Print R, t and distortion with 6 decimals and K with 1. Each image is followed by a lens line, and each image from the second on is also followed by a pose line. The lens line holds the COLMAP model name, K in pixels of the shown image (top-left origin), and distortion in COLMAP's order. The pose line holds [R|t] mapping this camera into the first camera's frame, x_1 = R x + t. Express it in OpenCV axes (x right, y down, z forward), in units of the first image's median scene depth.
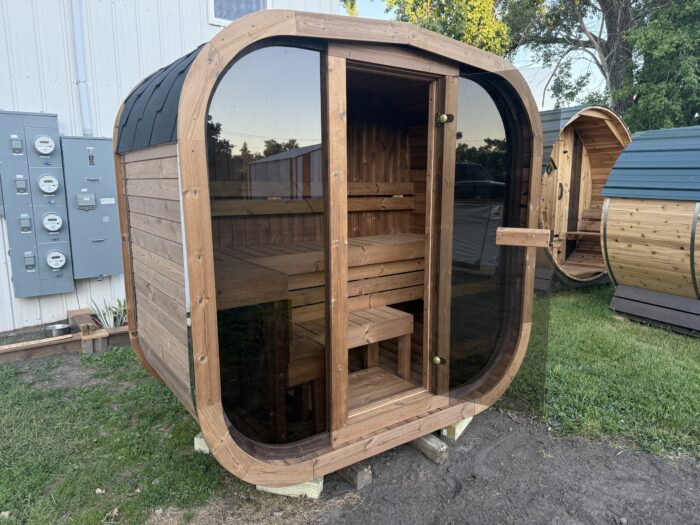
lens RADIAL K [[491.0, 0, 352.8], [0, 491.0, 261.4], [0, 0, 1]] dist [0.119804, -0.221013]
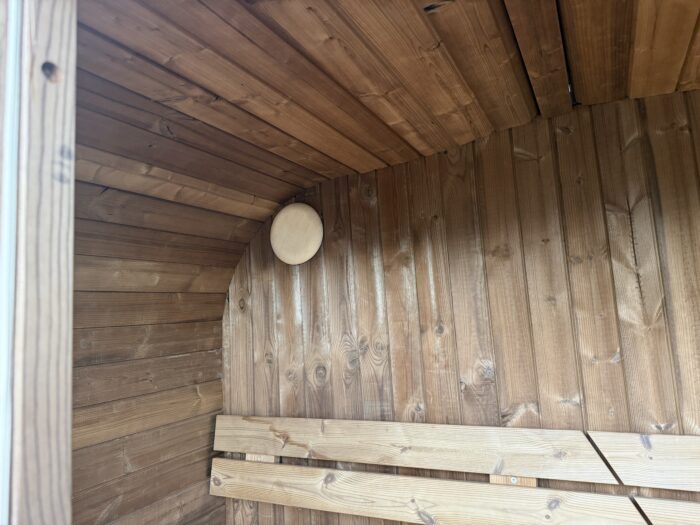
lens RADIAL K [[499.2, 0, 351.4], [0, 499.2, 256.2], [0, 0, 1]] dist [0.081061, -0.126540]
pose [[0.459404, -0.133036, -0.878208, 0.094491], [-0.083482, 0.977876, -0.191805, -0.186675], [0.884295, 0.161431, 0.438134, 0.695033]]
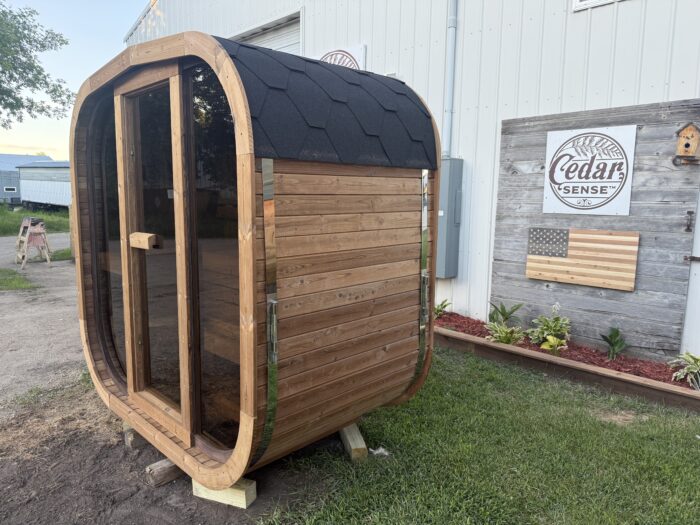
lens RADIAL K [[498.1, 0, 352.8], [0, 498.1, 260.9], [0, 0, 1]] dist [0.000784, -0.004934]
pose [[0.169174, 0.136594, -0.976075, 0.904339], [-0.169597, 0.979612, 0.107694, -0.151314], [0.970885, 0.147320, 0.188890, 0.915367]]
